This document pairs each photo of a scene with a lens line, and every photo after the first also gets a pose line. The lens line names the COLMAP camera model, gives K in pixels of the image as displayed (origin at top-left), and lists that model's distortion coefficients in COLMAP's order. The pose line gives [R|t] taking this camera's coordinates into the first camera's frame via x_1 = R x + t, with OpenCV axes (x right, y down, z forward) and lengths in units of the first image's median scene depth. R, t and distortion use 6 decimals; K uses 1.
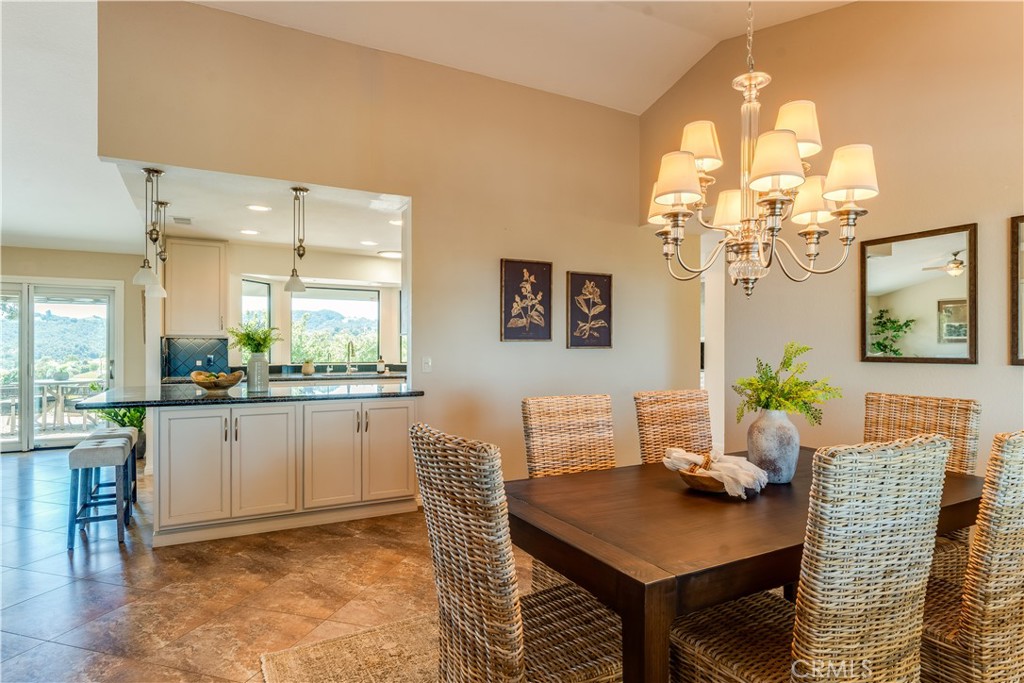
lens RADIAL K [[566.7, 0, 515.0], [0, 566.7, 347.2], [0, 0, 1]] dist [-0.000639, -0.000291]
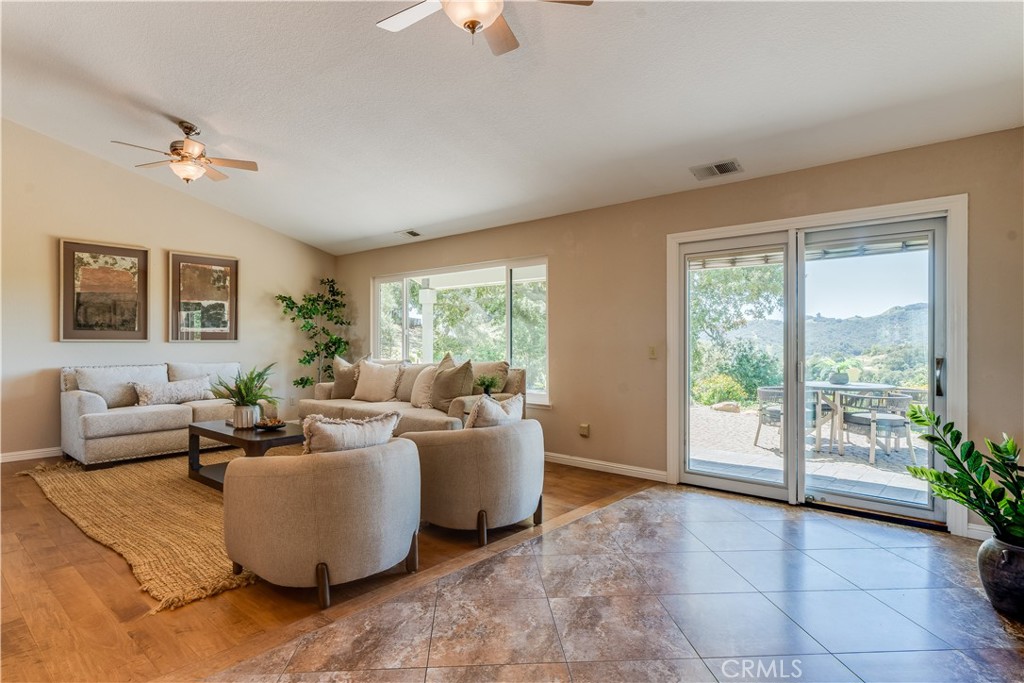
lens RADIAL K [[541.6, 0, 507.5], [0, 541.6, 342.5], [0, 0, 1]] dist [0.000159, 0.000300]
pose [[0.352571, -0.004674, -0.935773, -0.414776], [0.000229, 0.999988, -0.004908, 0.011499], [0.935785, 0.001516, 0.352568, 0.492956]]
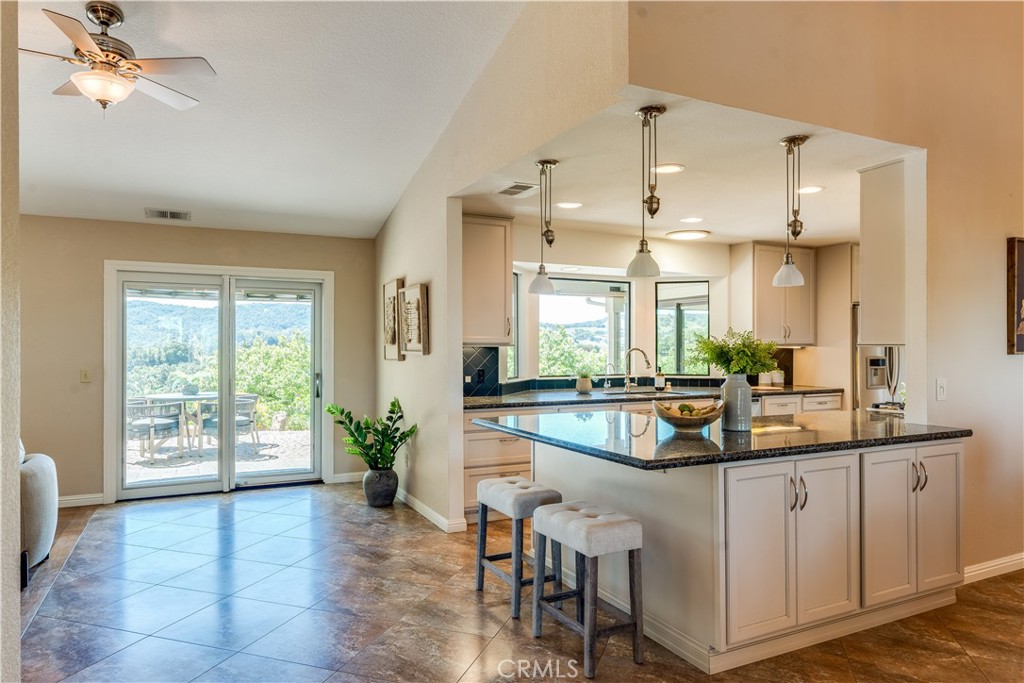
lens RADIAL K [[651.9, 0, 507.5], [0, 651.9, 343.5], [0, 0, 1]] dist [0.001059, 0.001509]
pose [[0.999314, -0.002227, -0.036972, -0.435847], [0.002165, 0.999996, -0.001733, -0.016696], [0.036976, 0.001652, 0.999315, 0.117488]]
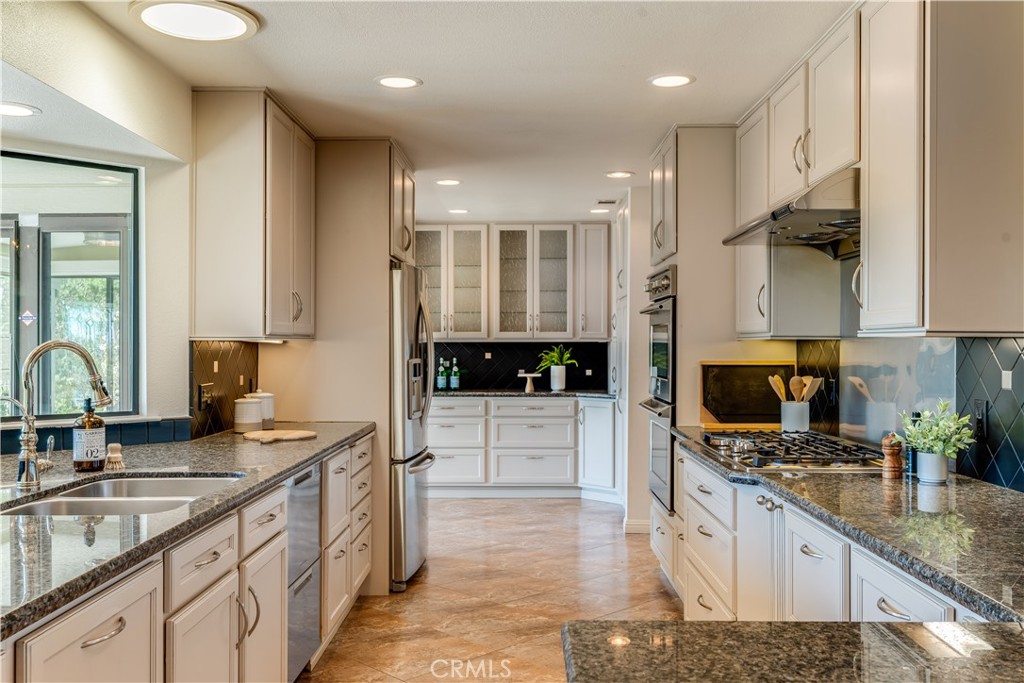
lens RADIAL K [[920.0, 0, 512.0], [0, 920.0, 341.5], [0, 0, 1]] dist [0.007320, 0.001008]
pose [[0.483918, 0.001514, 0.875112, -0.536762], [-0.001871, 0.999998, -0.000695, -0.011442], [-0.875112, -0.001301, 0.483920, 0.677572]]
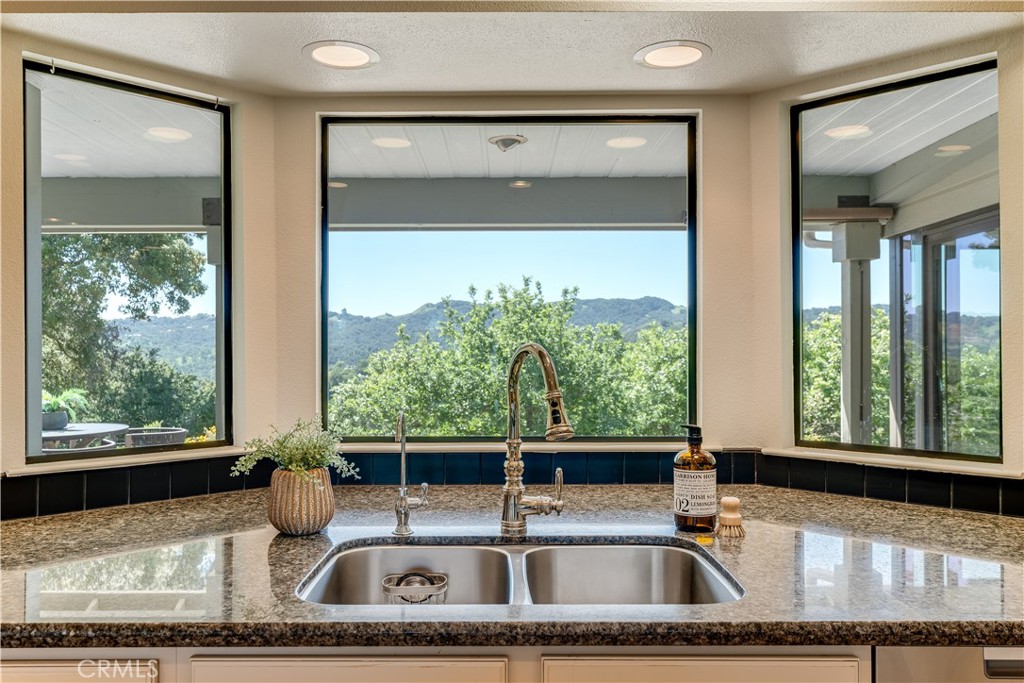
lens RADIAL K [[806.6, 0, 512.0], [0, 806.6, 341.5], [0, 0, 1]] dist [0.004250, 0.003155]
pose [[0.881596, -0.010888, -0.471878, -0.178648], [0.007206, 0.999928, -0.009609, -0.010332], [0.471949, 0.005071, 0.881611, 0.798357]]
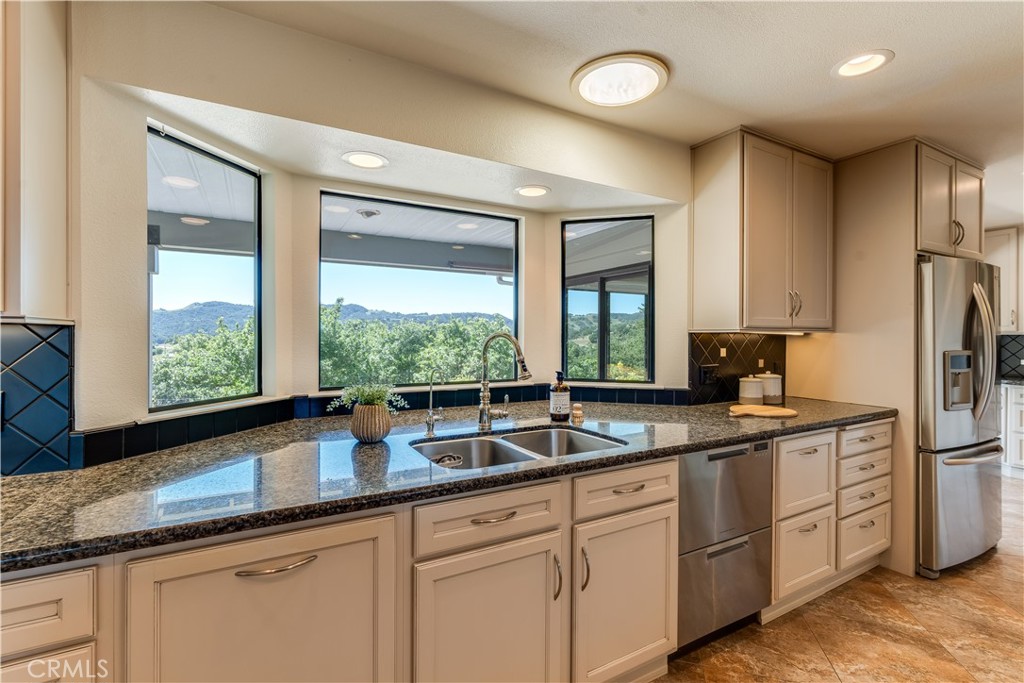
lens RADIAL K [[455.8, 0, 510.3], [0, 455.8, 335.7], [0, 0, 1]] dist [-0.002585, -0.000065]
pose [[0.999926, 0.000384, 0.012184, -0.290560], [-0.000417, 0.999996, 0.002656, -0.010515], [-0.012183, -0.002661, 0.999922, 0.743431]]
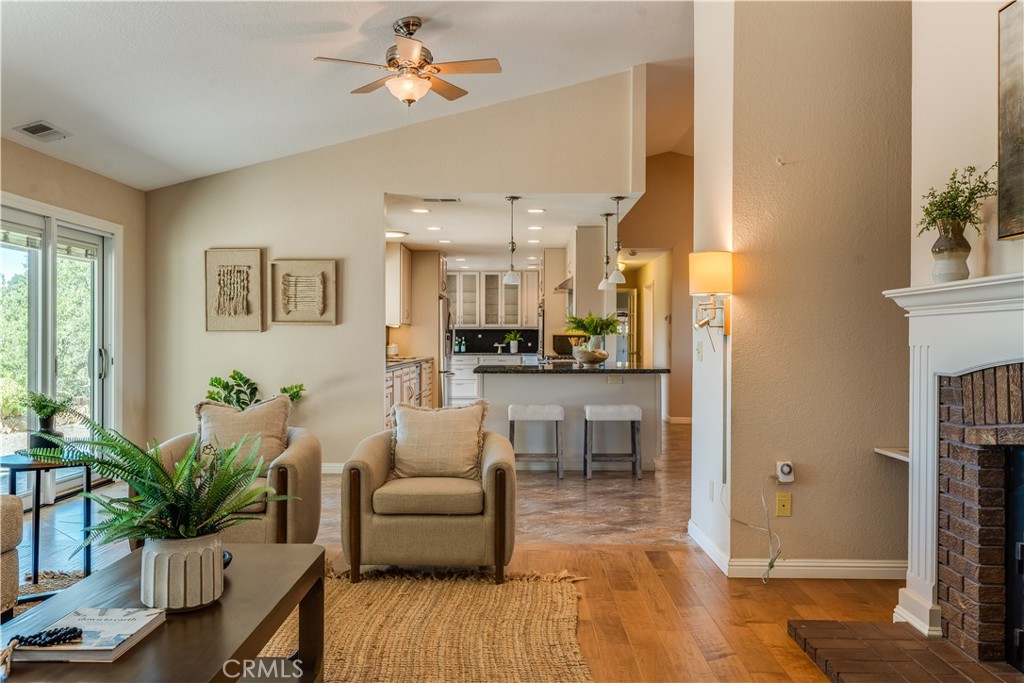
lens RADIAL K [[806.6, 0, 512.0], [0, 806.6, 341.5], [0, 0, 1]] dist [0.004250, 0.003155]
pose [[0.485616, -0.003670, 0.874165, -1.333314], [-0.002799, 0.999980, 0.005753, 0.008651], [-0.874168, -0.005241, 0.485596, 0.169676]]
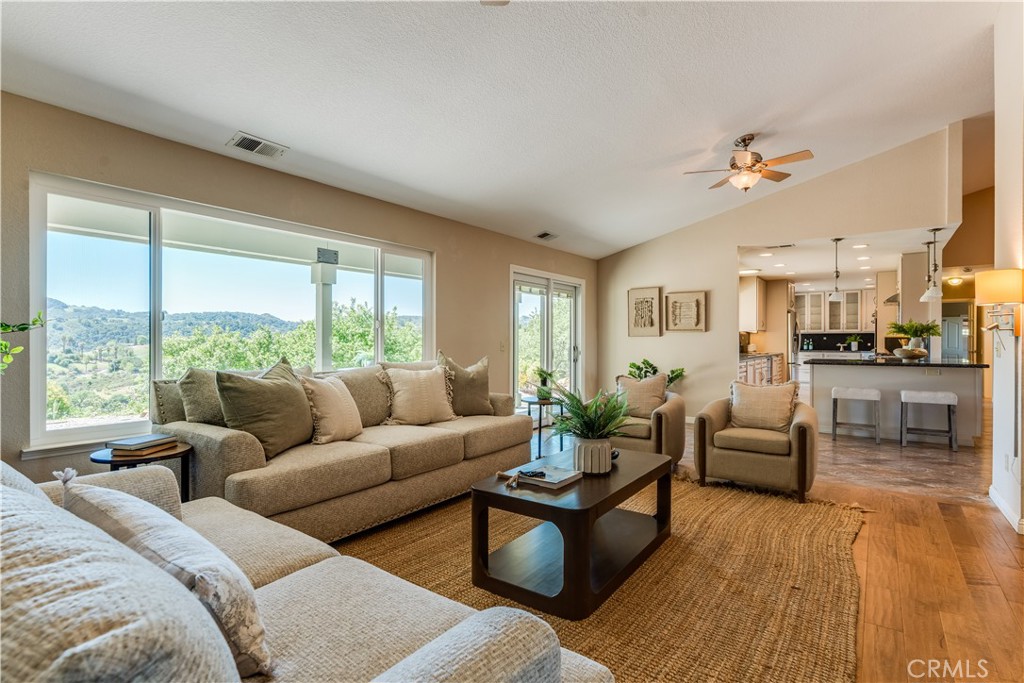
lens RADIAL K [[506.2, 0, 512.0], [0, 506.2, 341.5], [0, 0, 1]] dist [0.002957, 0.000438]
pose [[0.900485, -0.003136, 0.434875, -1.349749], [0.001366, 0.999989, 0.004381, 0.008677], [-0.434885, -0.003351, 0.900480, 0.105427]]
